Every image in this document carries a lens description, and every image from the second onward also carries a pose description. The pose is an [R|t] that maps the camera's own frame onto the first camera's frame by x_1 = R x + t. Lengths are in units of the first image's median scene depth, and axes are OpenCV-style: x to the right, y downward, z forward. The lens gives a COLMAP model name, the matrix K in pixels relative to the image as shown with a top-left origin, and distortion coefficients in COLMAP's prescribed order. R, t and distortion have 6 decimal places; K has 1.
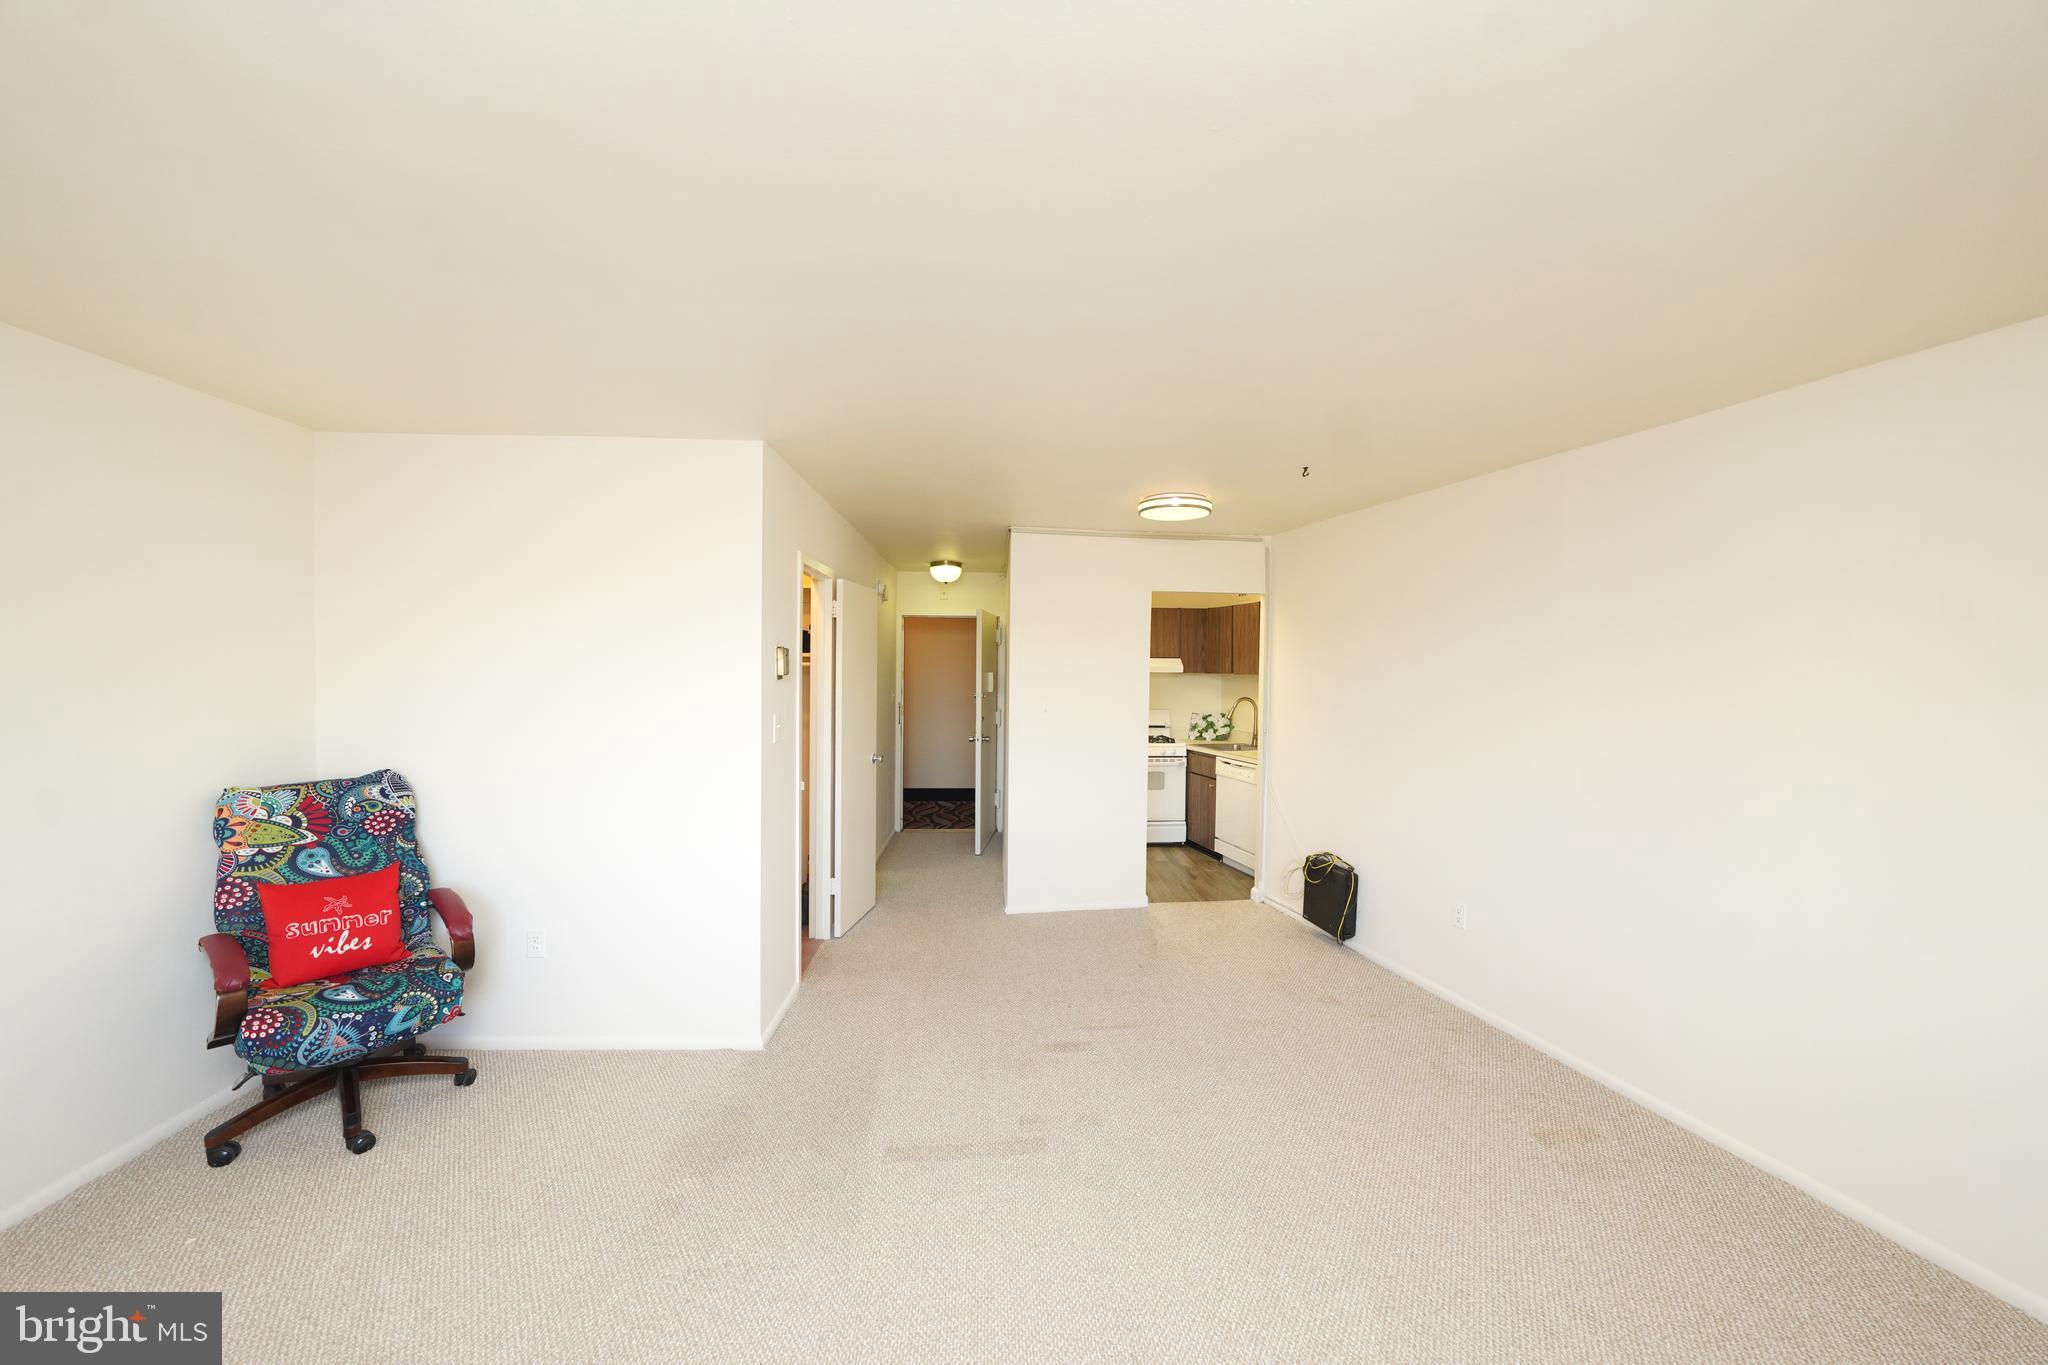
lens RADIAL K [[754.3, 0, 1027.0], [0, 754.3, 677.9], [0, 0, 1]] dist [-0.016965, 0.000136]
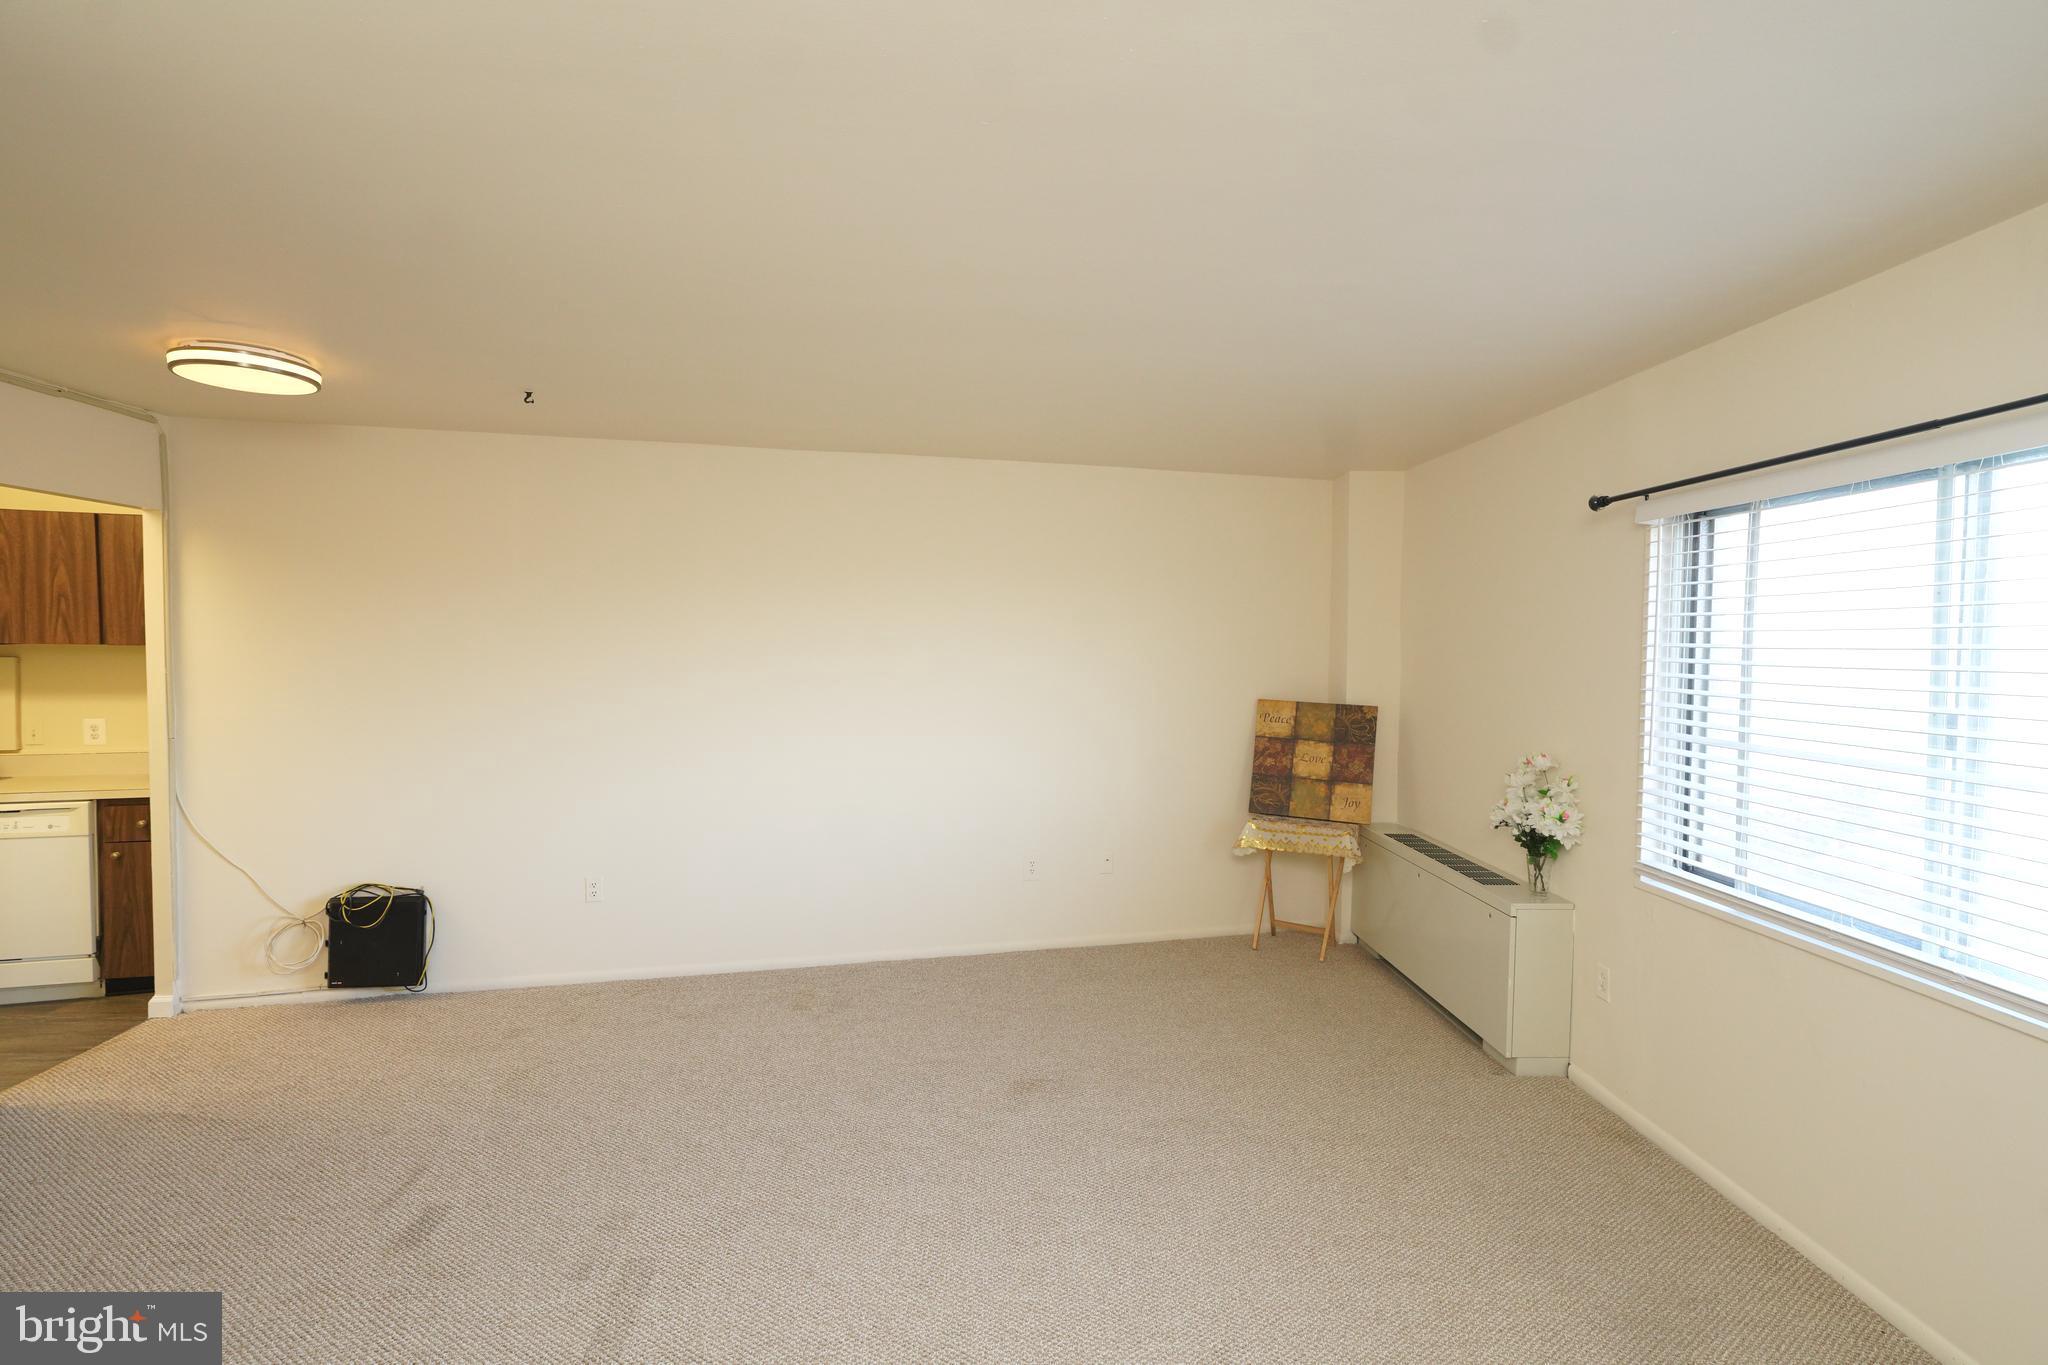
lens RADIAL K [[974.9, 0, 1033.9], [0, 974.9, 681.0], [0, 0, 1]] dist [-0.010802, 0.006989]
pose [[0.021247, -0.054719, 0.998276, -0.803629], [0.008627, 0.998474, 0.054547, -0.019662], [-0.999737, 0.007454, 0.021687, 0.492359]]
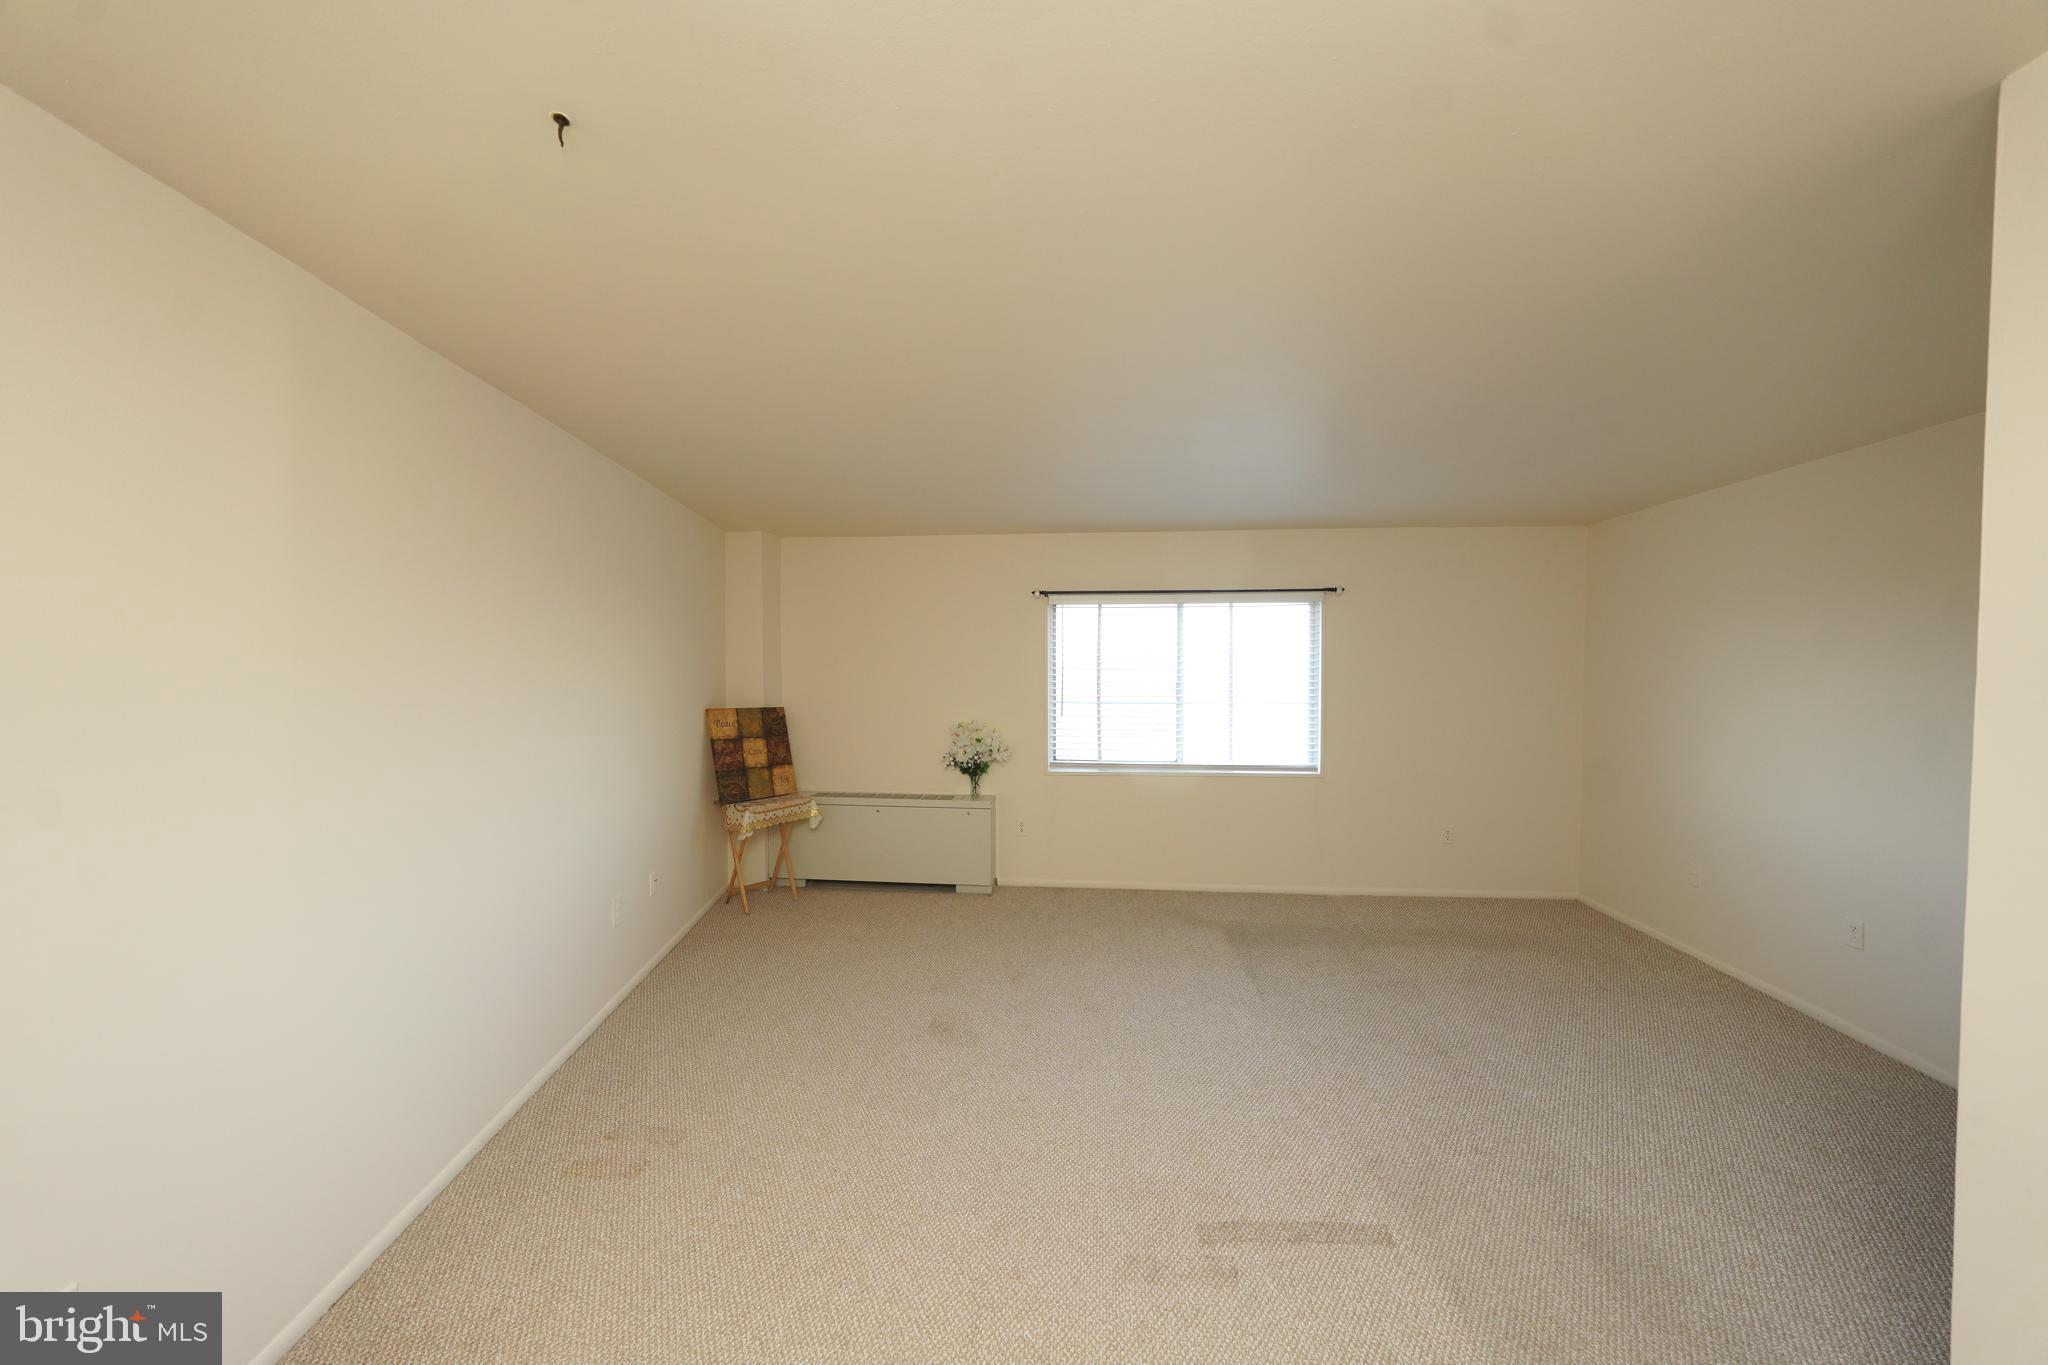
lens RADIAL K [[708.4, 0, 1026.8], [0, 708.4, 681.4], [0, 0, 1]] dist [-0.026140, 0.000015]
pose [[-0.987396, -0.016996, 0.157353, 0.086185], [-0.010179, 0.998978, 0.044029, -0.018310], [-0.157940, 0.041872, -0.986560, 1.520996]]
